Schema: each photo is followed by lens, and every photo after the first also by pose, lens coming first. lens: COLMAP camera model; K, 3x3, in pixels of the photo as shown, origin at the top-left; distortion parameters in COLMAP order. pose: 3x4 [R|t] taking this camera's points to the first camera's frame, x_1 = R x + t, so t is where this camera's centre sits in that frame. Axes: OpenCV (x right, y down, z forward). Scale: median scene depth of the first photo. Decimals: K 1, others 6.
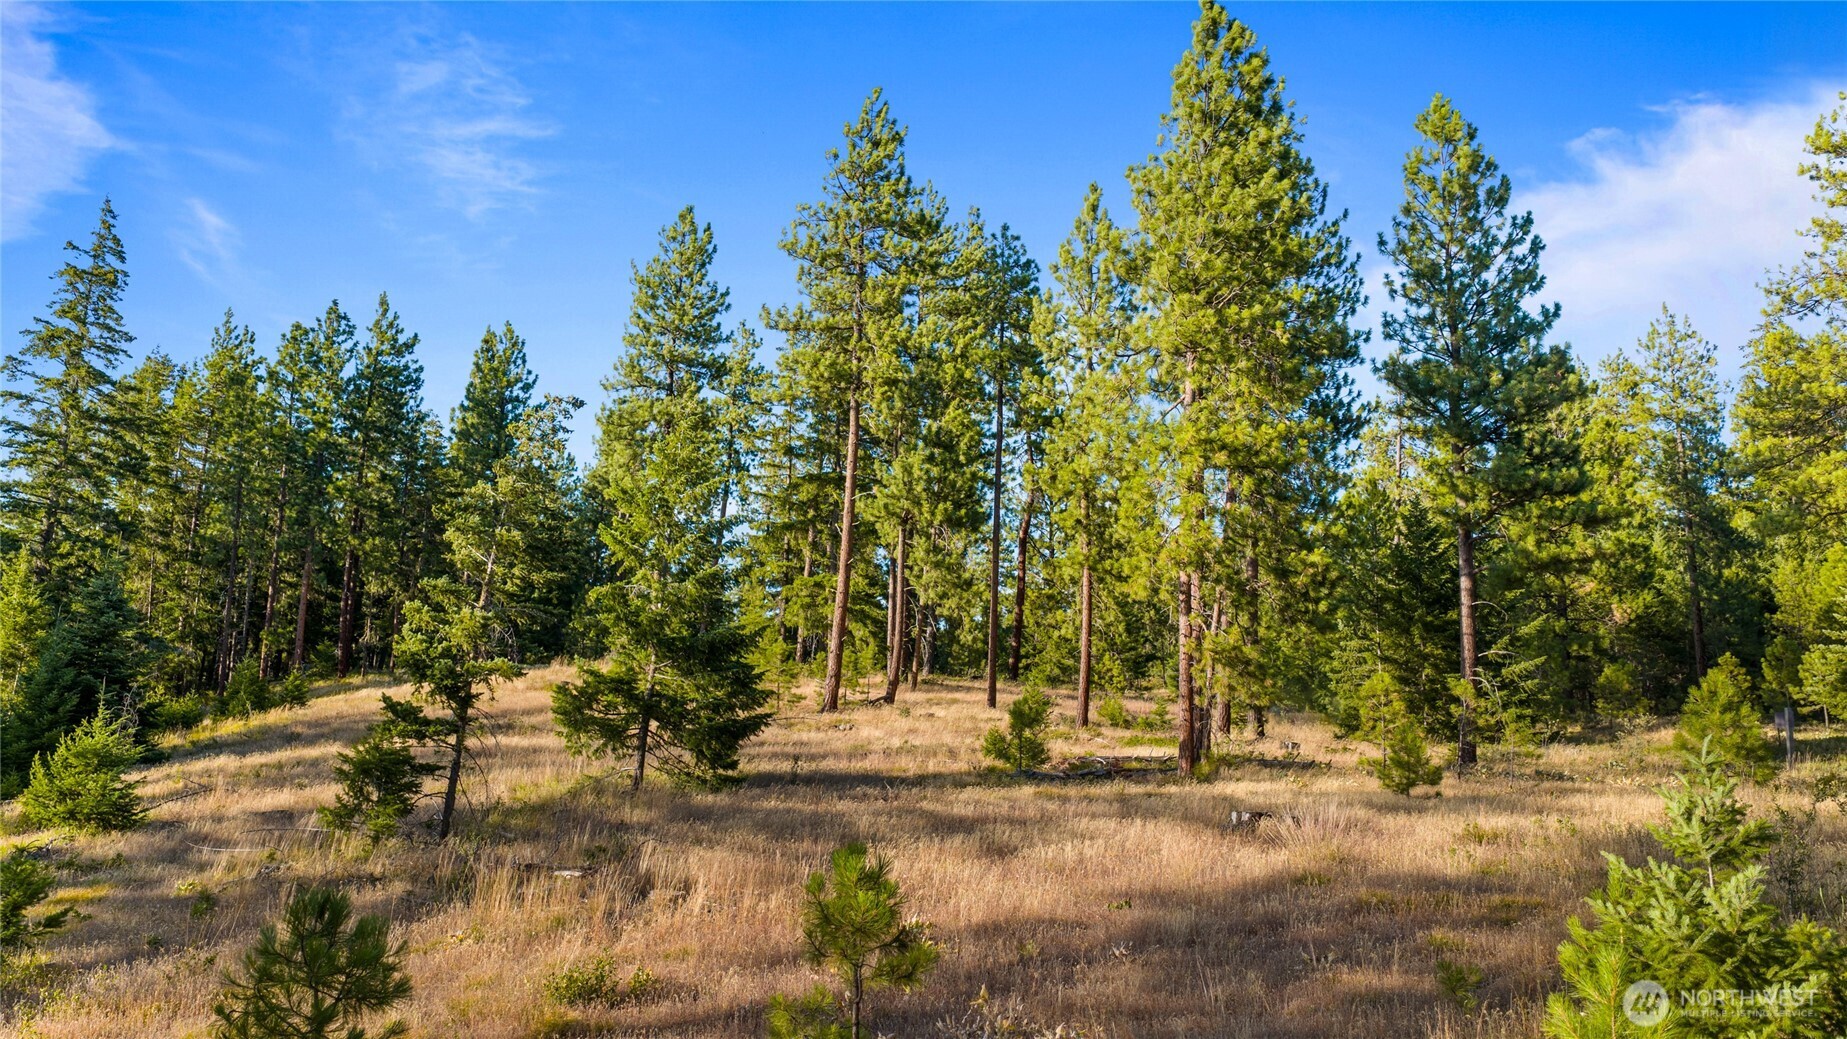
lens RADIAL K [[1467.1, 0, 923.5], [0, 1467.1, 519.5], [0, 0, 1]] dist [-0.005847, -0.006840]
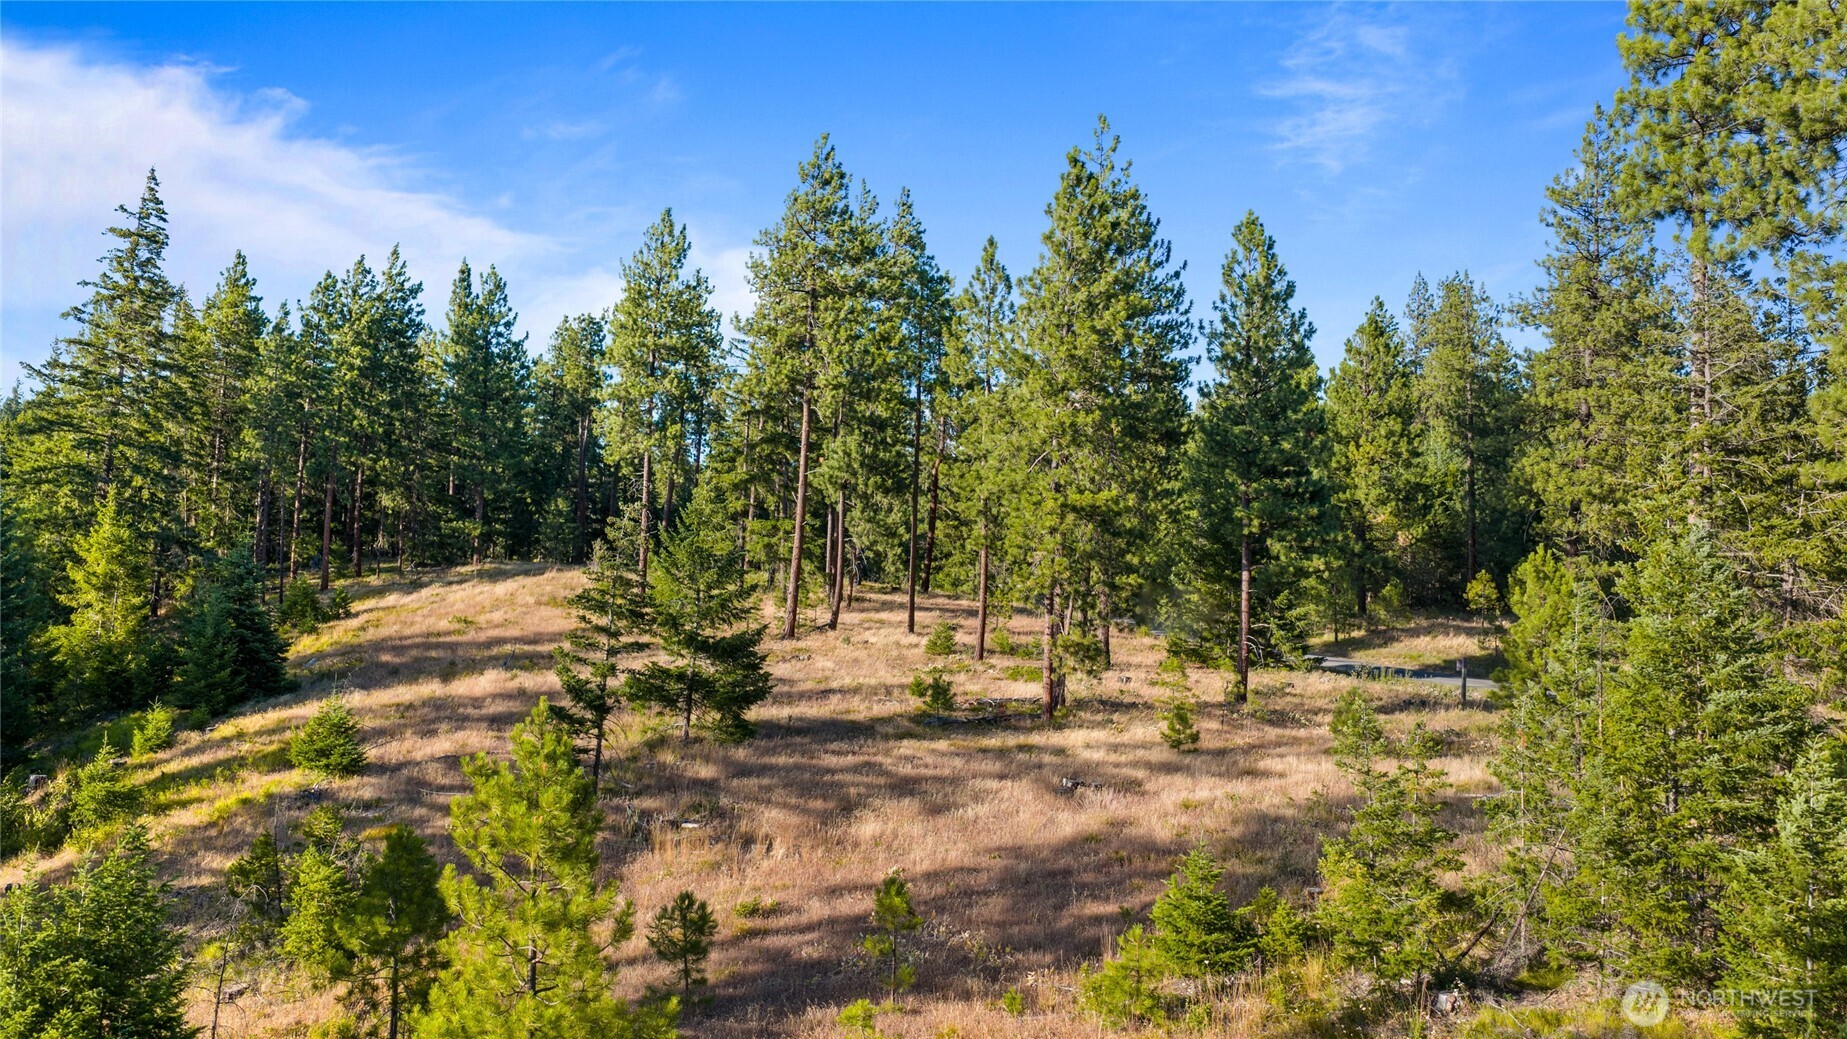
lens RADIAL K [[1374.7, 0, 923.5], [0, 1374.7, 519.5], [0, 0, 1]] dist [0.005006, 0.001222]
pose [[0.997810, 0.007488, 0.065714, -0.024084], [-0.014479, 0.994202, 0.106552, -0.104043], [-0.064535, -0.107270, 0.992133, -0.214001]]
